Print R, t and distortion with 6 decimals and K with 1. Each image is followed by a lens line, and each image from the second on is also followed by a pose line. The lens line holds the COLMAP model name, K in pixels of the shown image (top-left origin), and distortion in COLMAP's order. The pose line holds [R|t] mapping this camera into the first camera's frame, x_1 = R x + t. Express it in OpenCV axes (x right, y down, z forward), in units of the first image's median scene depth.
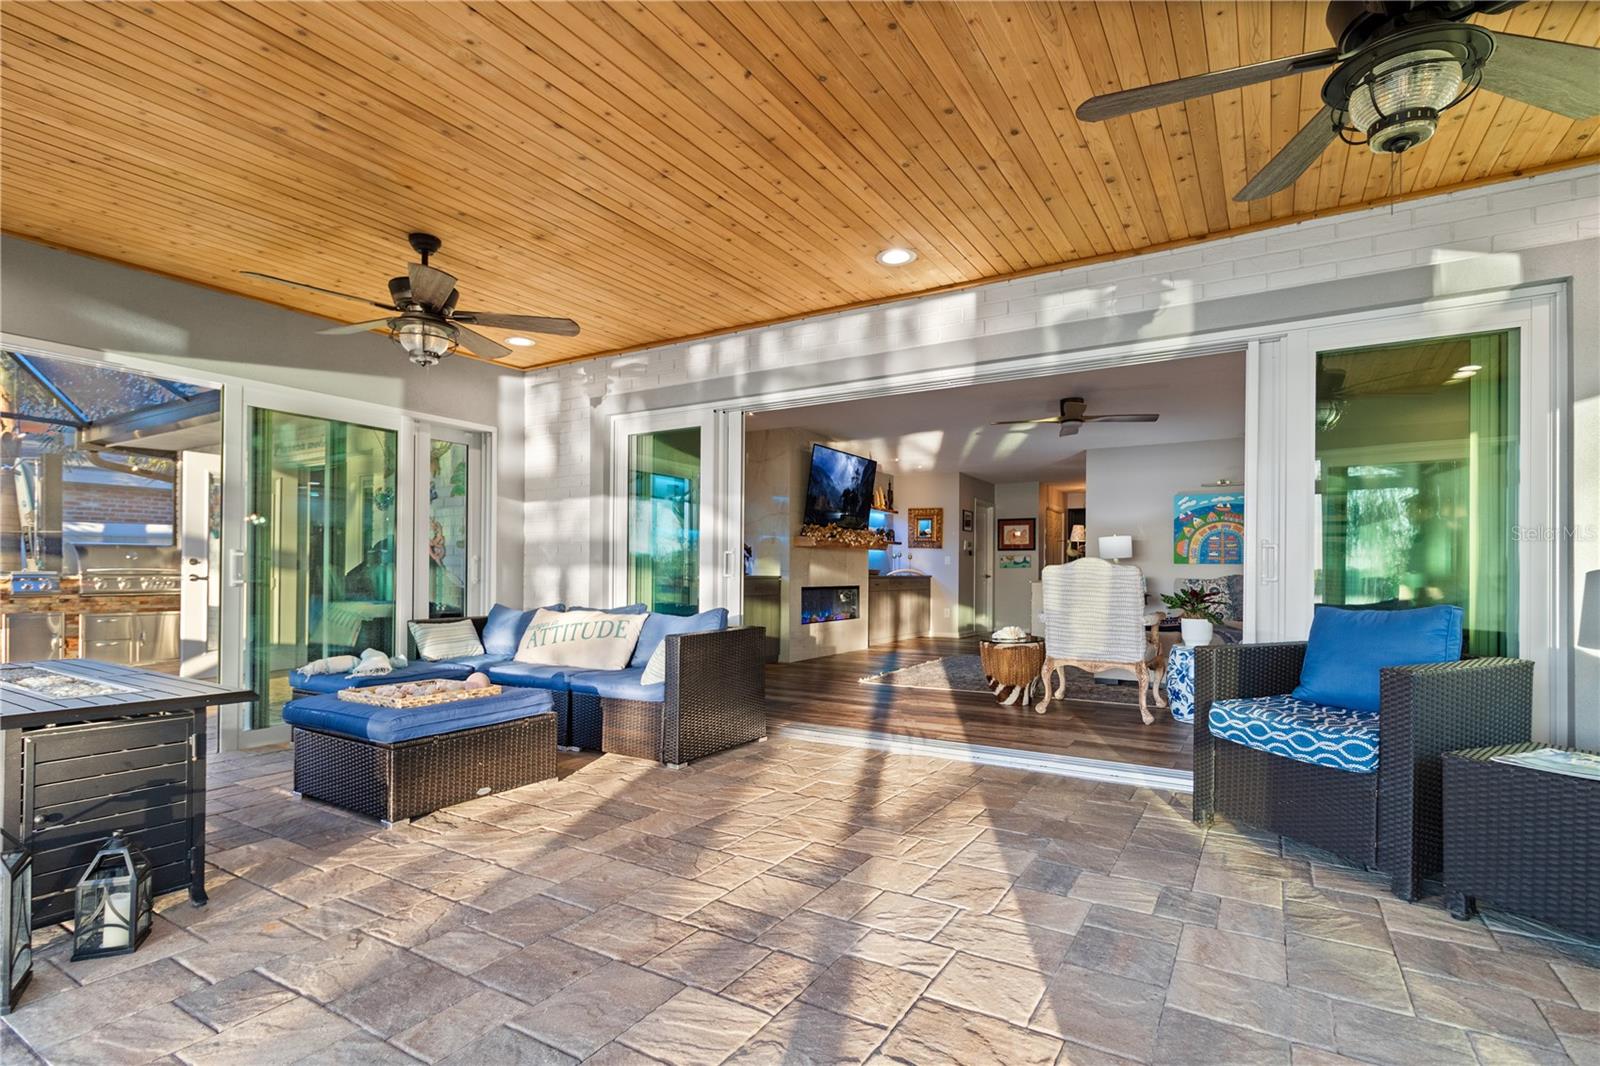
lens RADIAL K [[739.3, 0, 856.0], [0, 739.3, 572.9], [0, 0, 1]] dist [-0.000111, -0.007323]
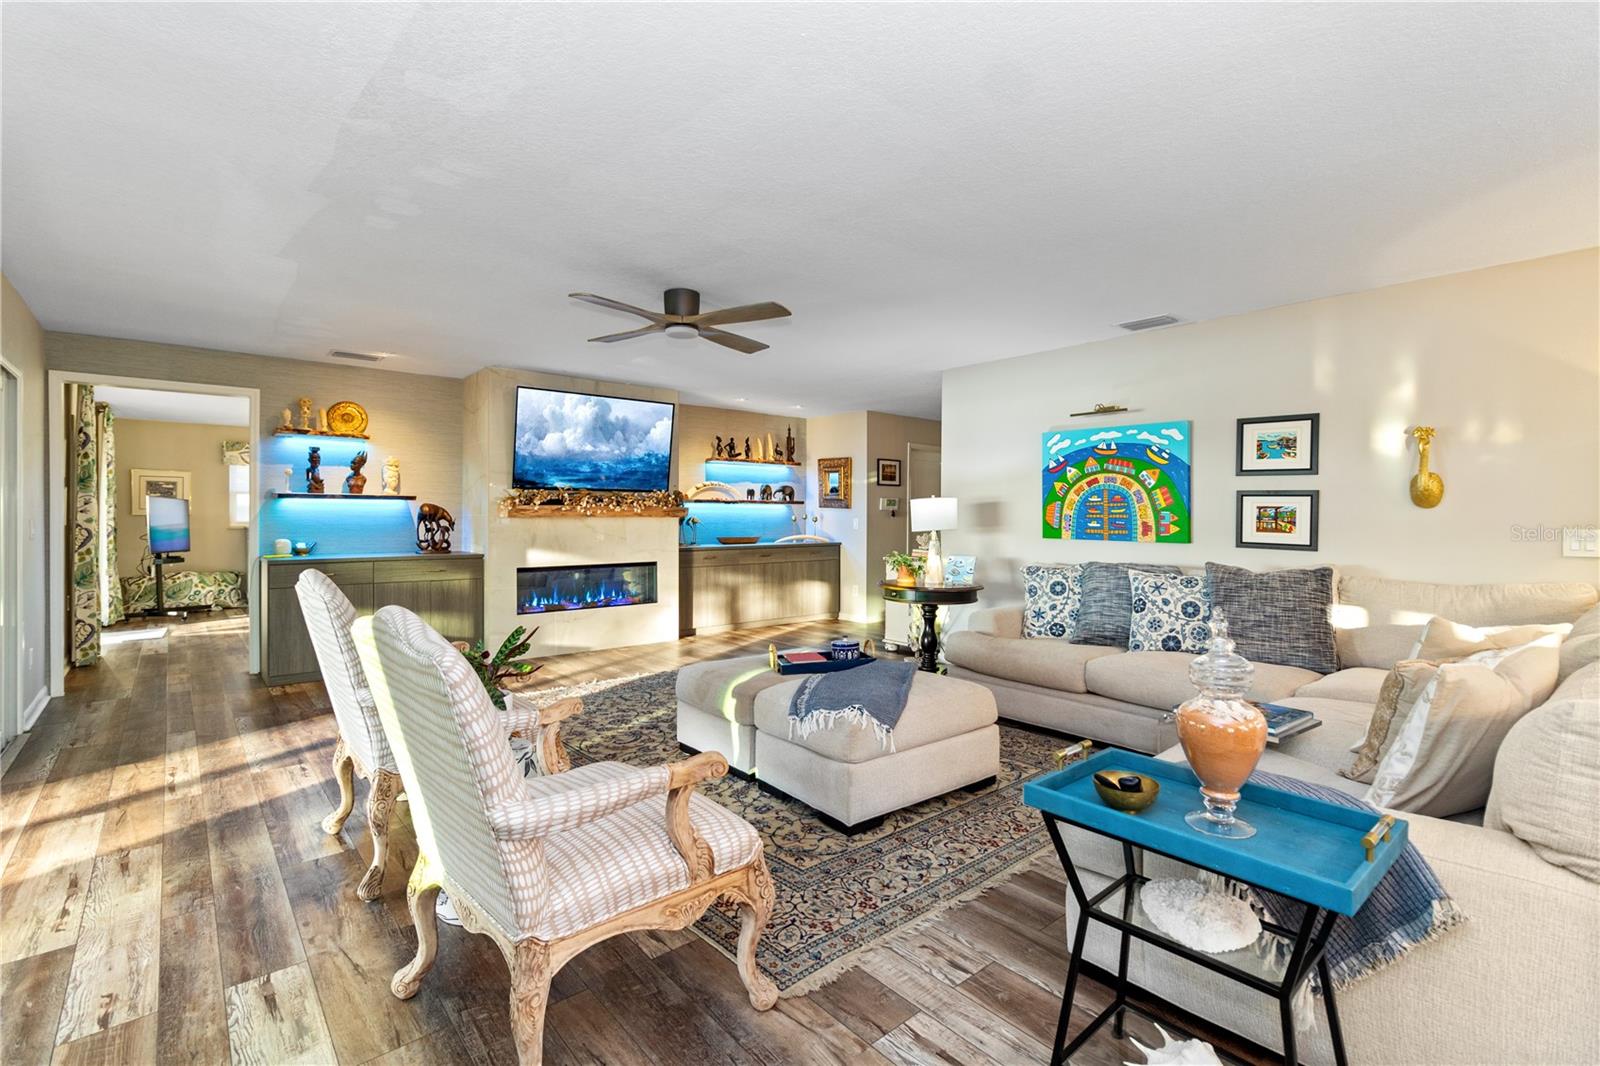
lens RADIAL K [[741.2, 0, 840.7], [0, 741.2, 516.4], [0, 0, 1]] dist [0.003006, 0.000535]
pose [[0.946899, -0.005050, -0.321492, 0.472876], [0.005271, 0.999986, -0.000184, -0.032594], [0.321489, -0.001520, 0.946912, 0.332311]]
